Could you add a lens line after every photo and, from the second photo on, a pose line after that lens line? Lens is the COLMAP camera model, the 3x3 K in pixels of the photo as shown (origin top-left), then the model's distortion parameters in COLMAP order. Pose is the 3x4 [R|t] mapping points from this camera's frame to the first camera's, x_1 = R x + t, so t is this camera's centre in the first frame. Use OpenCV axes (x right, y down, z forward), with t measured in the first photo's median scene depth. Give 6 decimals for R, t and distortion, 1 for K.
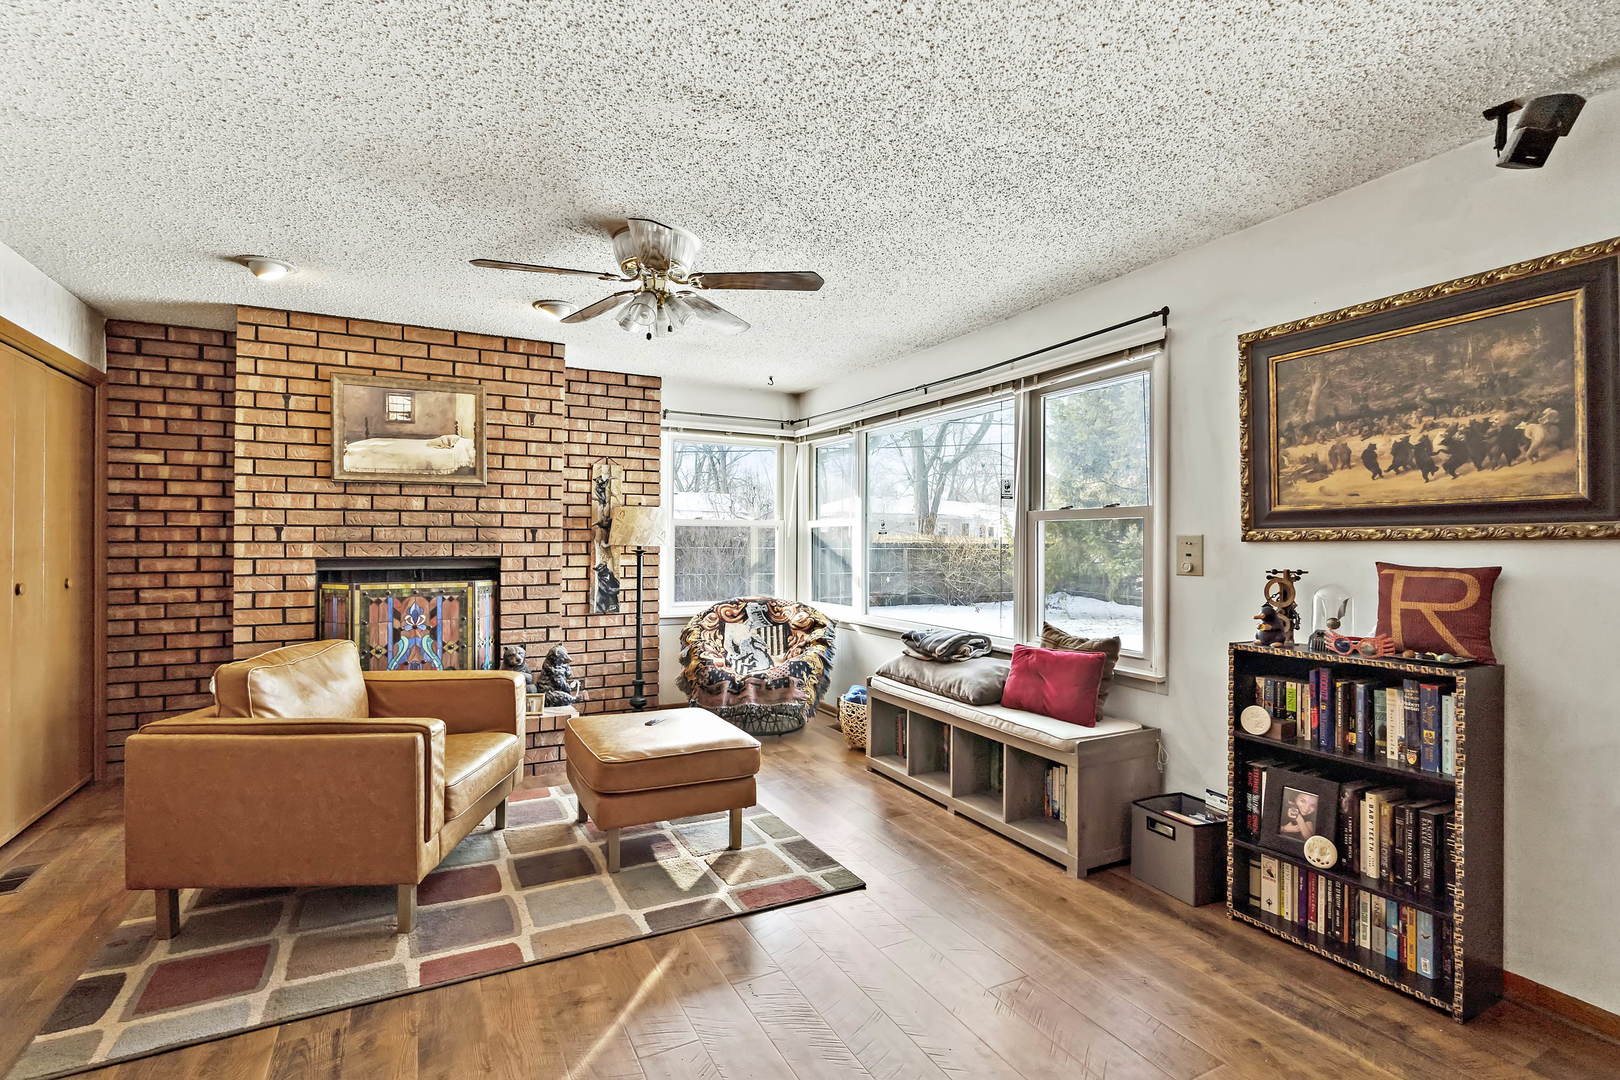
lens RADIAL K [[748.3, 0, 796.4], [0, 748.3, 541.5], [0, 0, 1]] dist [0.001134, 0.000379]
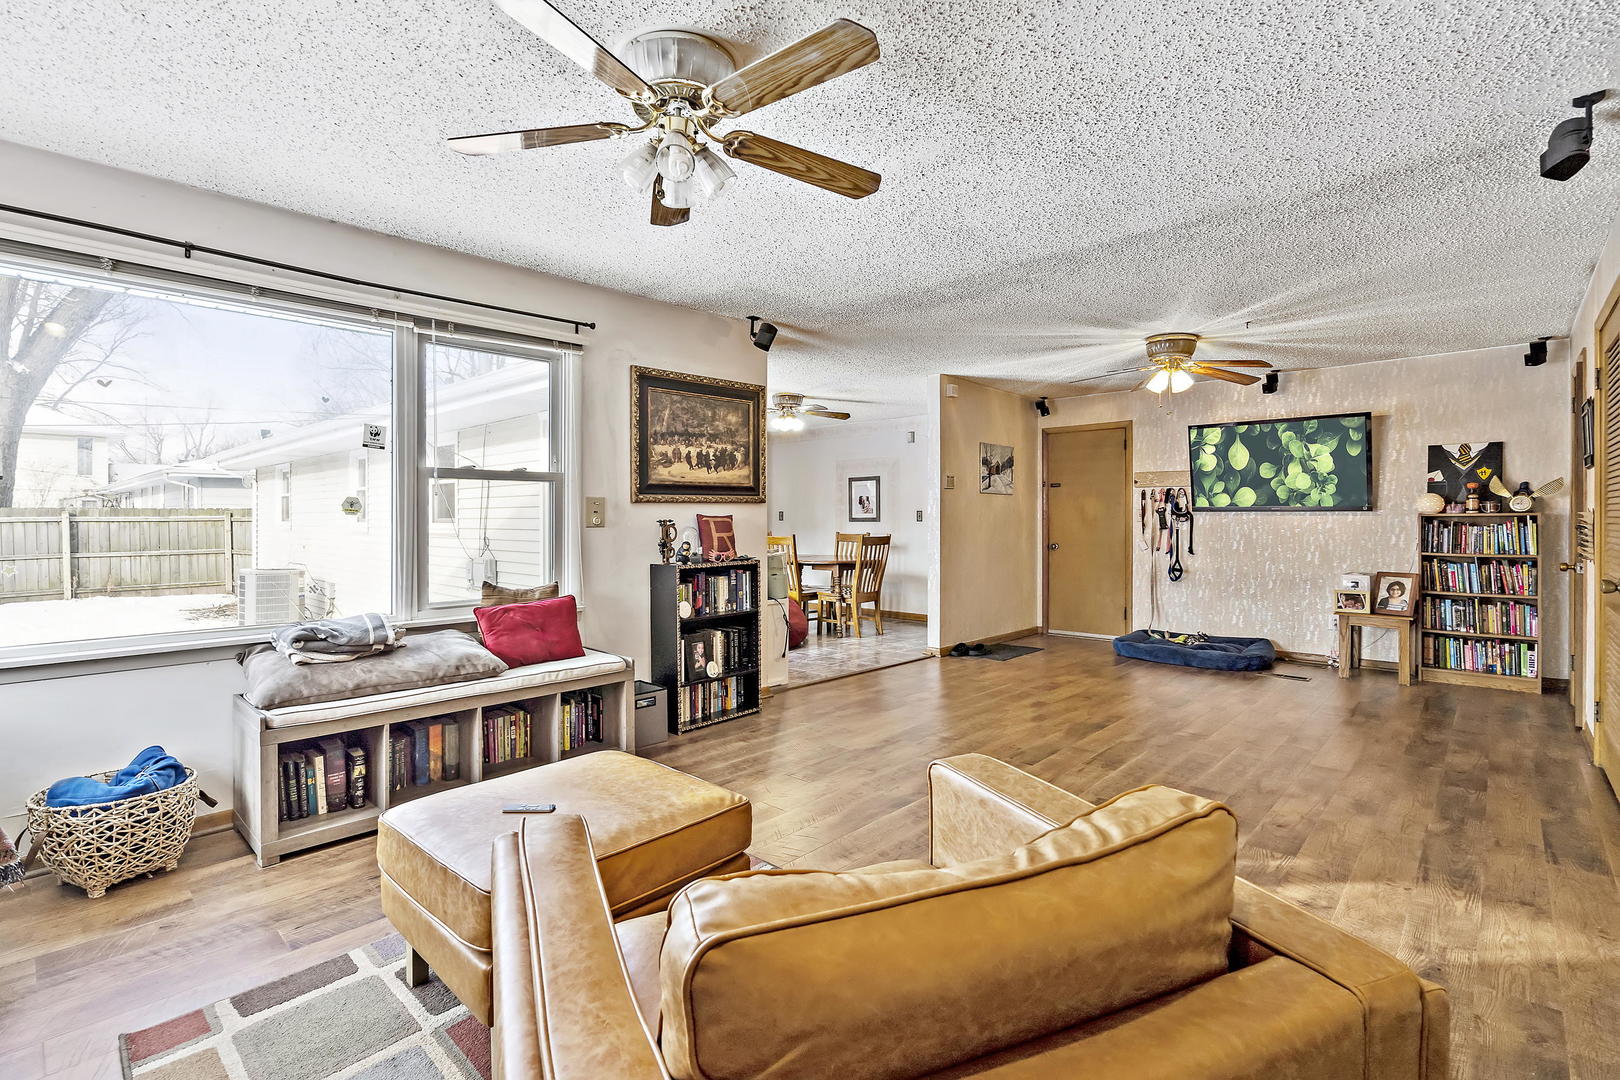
lens RADIAL K [[753.0, 0, 802.5], [0, 753.0, 524.7], [0, 0, 1]] dist [0.002271, 0.000437]
pose [[-0.337207, -0.020510, 0.941207, -0.652800], [-0.004323, 0.999786, 0.020238, 0.008803], [-0.941420, 0.002755, -0.337224, 0.815196]]
